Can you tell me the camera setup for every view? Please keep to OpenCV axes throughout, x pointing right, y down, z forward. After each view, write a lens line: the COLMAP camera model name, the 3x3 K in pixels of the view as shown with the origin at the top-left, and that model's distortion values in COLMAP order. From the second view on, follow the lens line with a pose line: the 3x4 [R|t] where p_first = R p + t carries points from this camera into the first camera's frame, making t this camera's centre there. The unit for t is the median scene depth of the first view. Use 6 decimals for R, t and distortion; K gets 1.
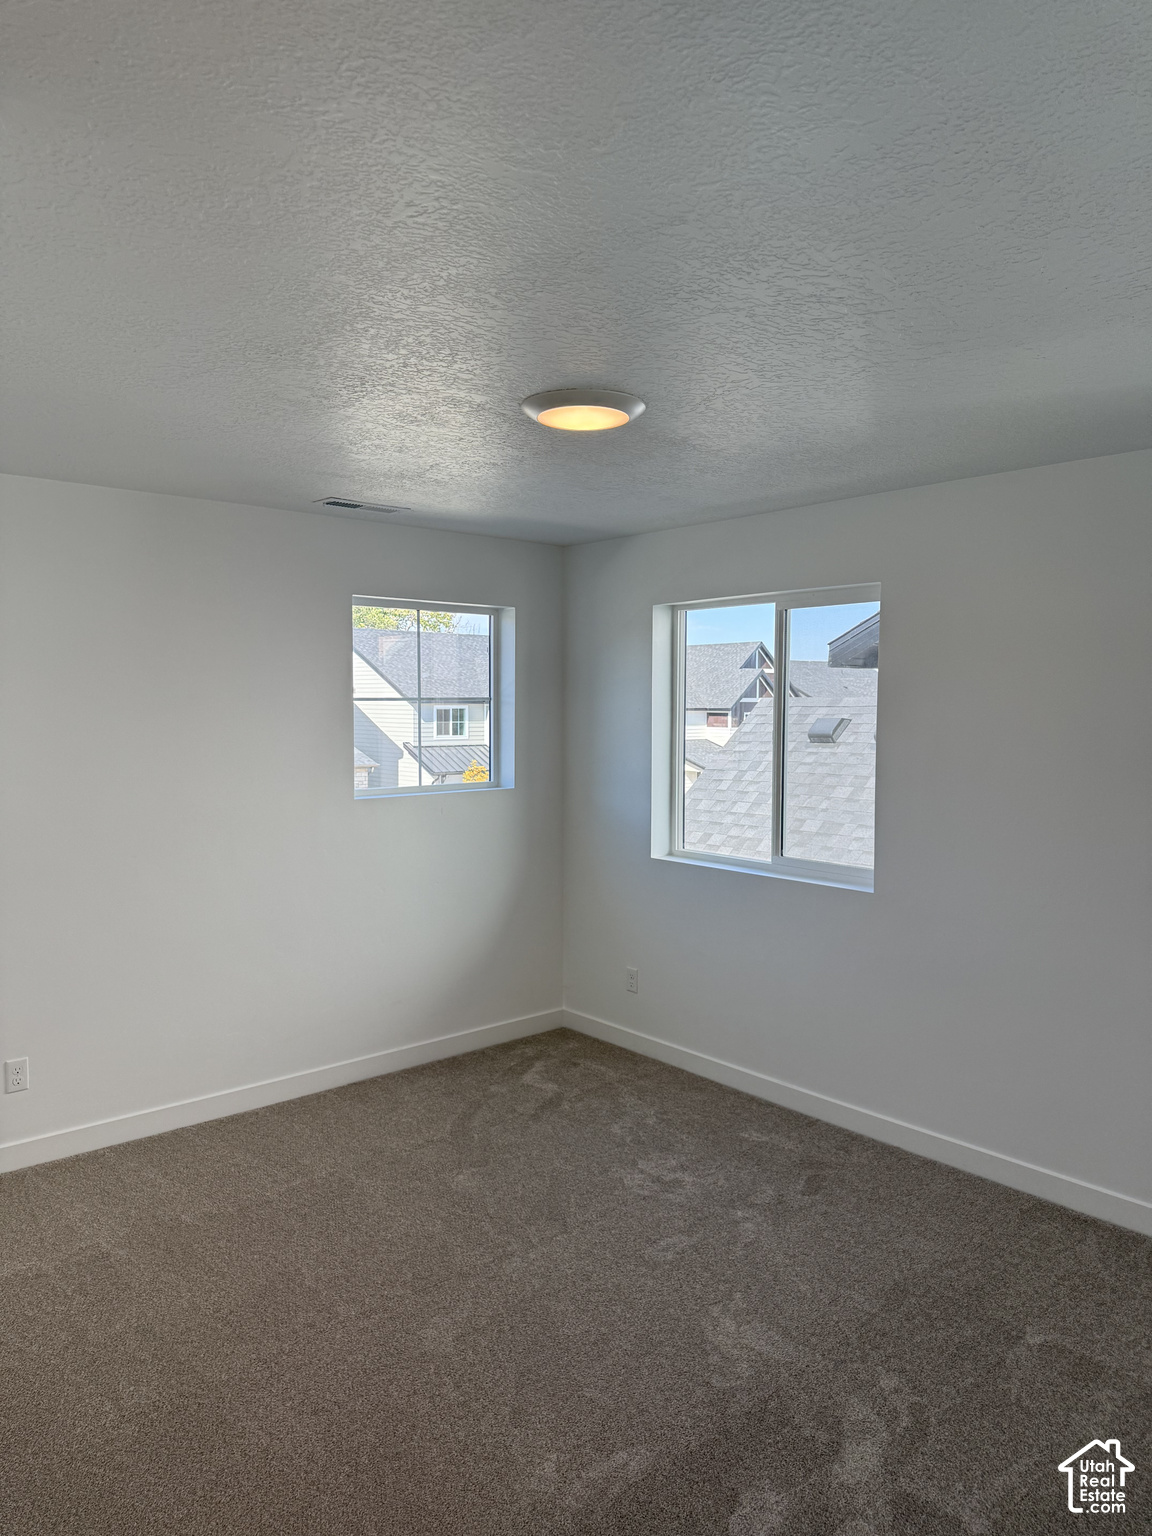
lens RADIAL K [[1079.2, 0, 581.2], [0, 1079.2, 764.9], [0, 0, 1]] dist [0.018917, -0.021889]
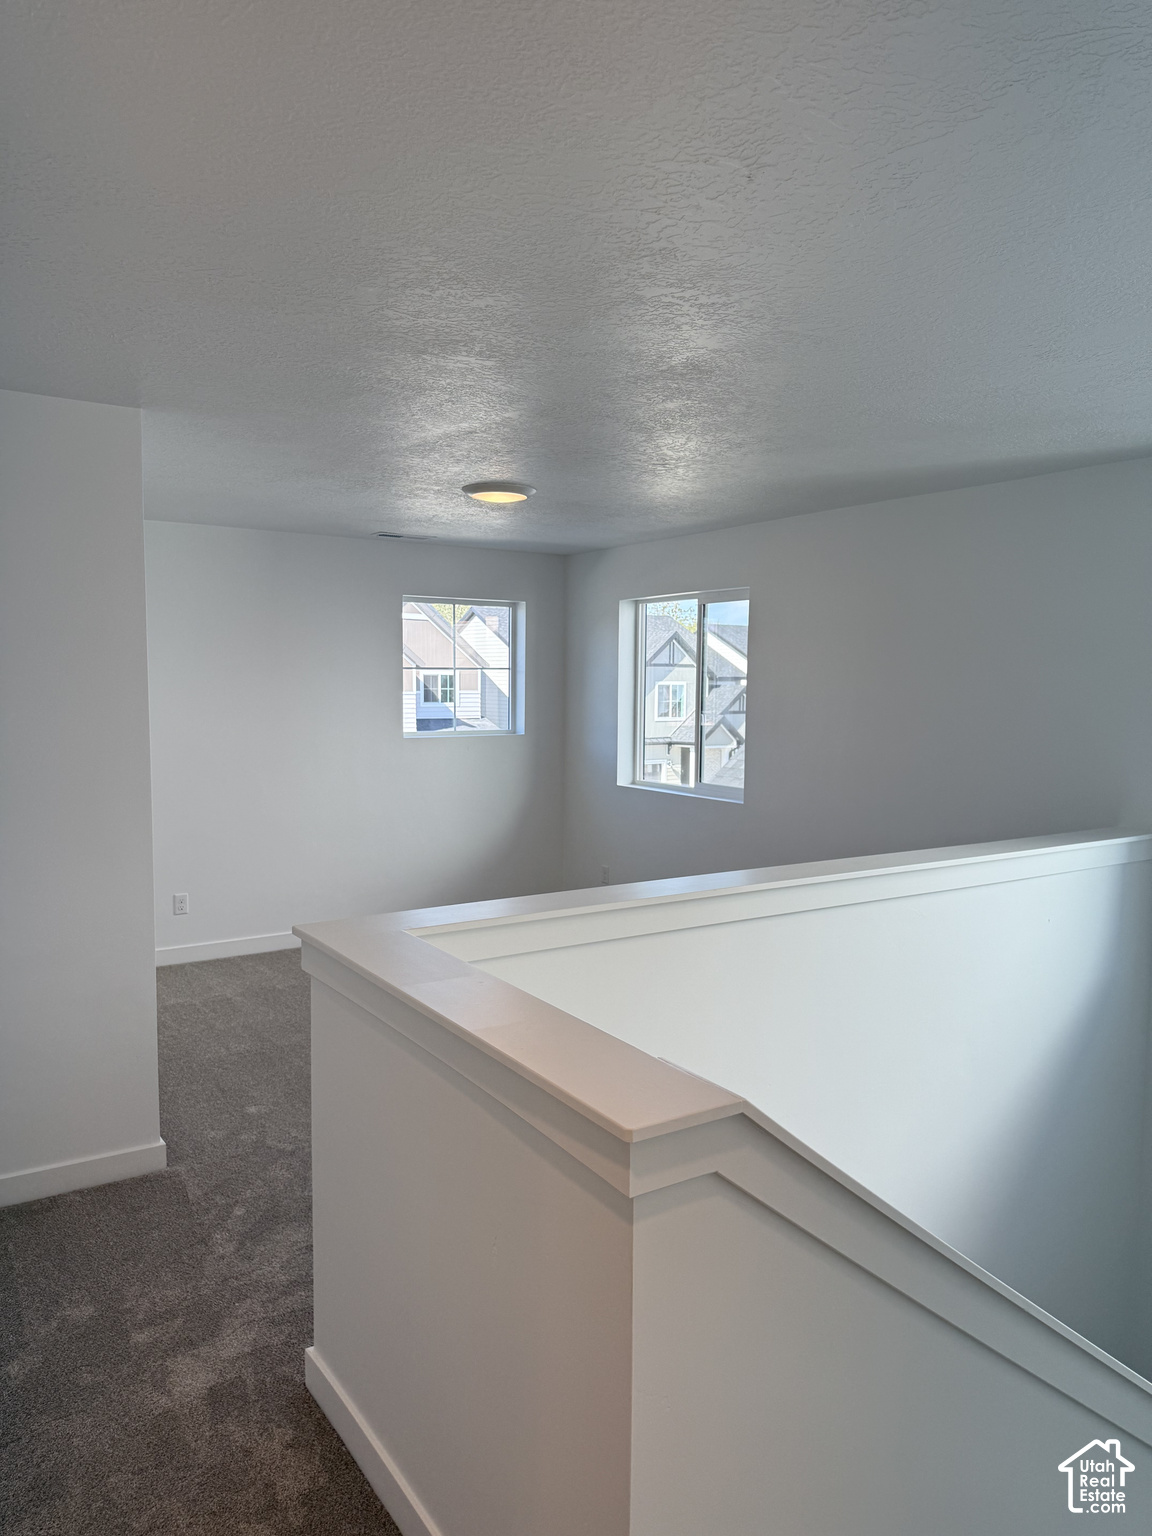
lens RADIAL K [[1079.2, 0, 576.1], [0, 1079.2, 769.2], [0, 0, 1]] dist [0.018917, -0.021889]
pose [[0.989885, 0.012731, -0.141303, 0.208890], [-0.008834, 0.999564, 0.028176, 0.028272], [0.141600, -0.026643, 0.989565, -0.367764]]
